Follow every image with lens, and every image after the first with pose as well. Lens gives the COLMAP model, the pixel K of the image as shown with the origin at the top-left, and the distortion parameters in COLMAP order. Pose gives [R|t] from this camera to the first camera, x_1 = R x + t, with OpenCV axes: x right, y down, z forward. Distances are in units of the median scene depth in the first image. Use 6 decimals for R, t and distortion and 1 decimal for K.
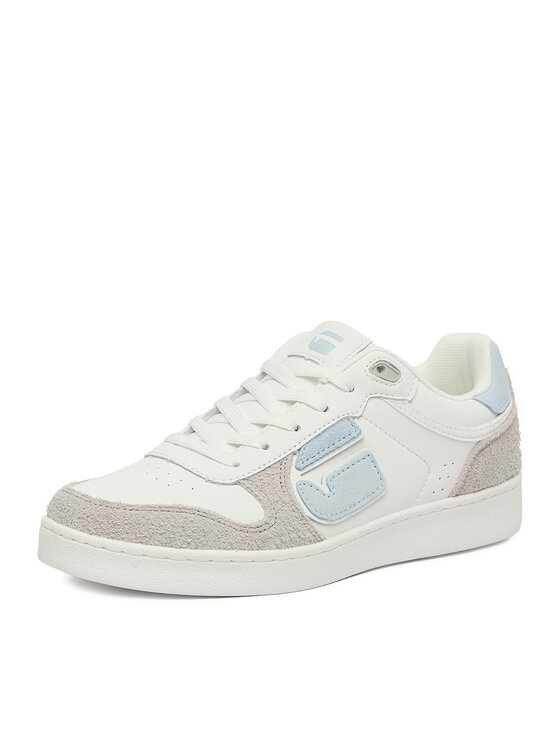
lens RADIAL K [[1773.7, 0, 280.0], [0, 1773.7, 373.0], [0, 0, 1]] dist [0.002060, 0.029891]
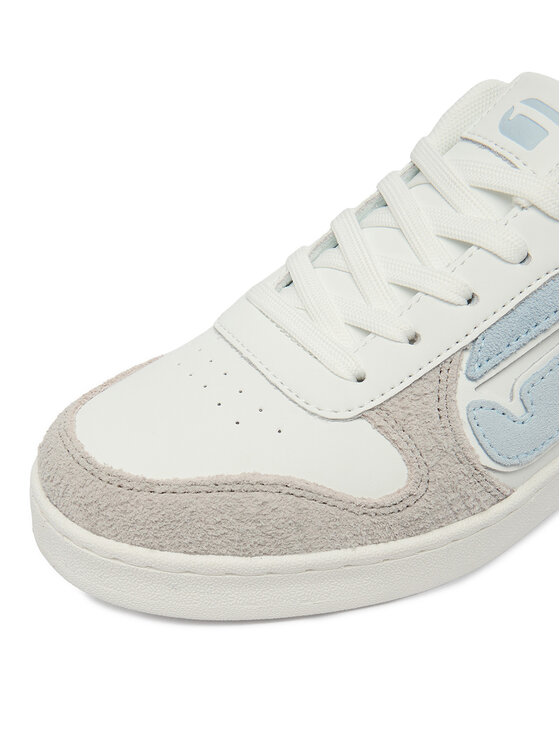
lens RADIAL K [[974.7, 0, 280.0], [0, 974.7, 373.0], [0, 0, 1]] dist [0.008449, 0.063529]
pose [[0.990461, 0.031741, -0.134084, -0.008332], [0.028233, 0.905709, 0.422960, -0.079560], [0.134866, -0.422711, 0.896173, 0.715804]]
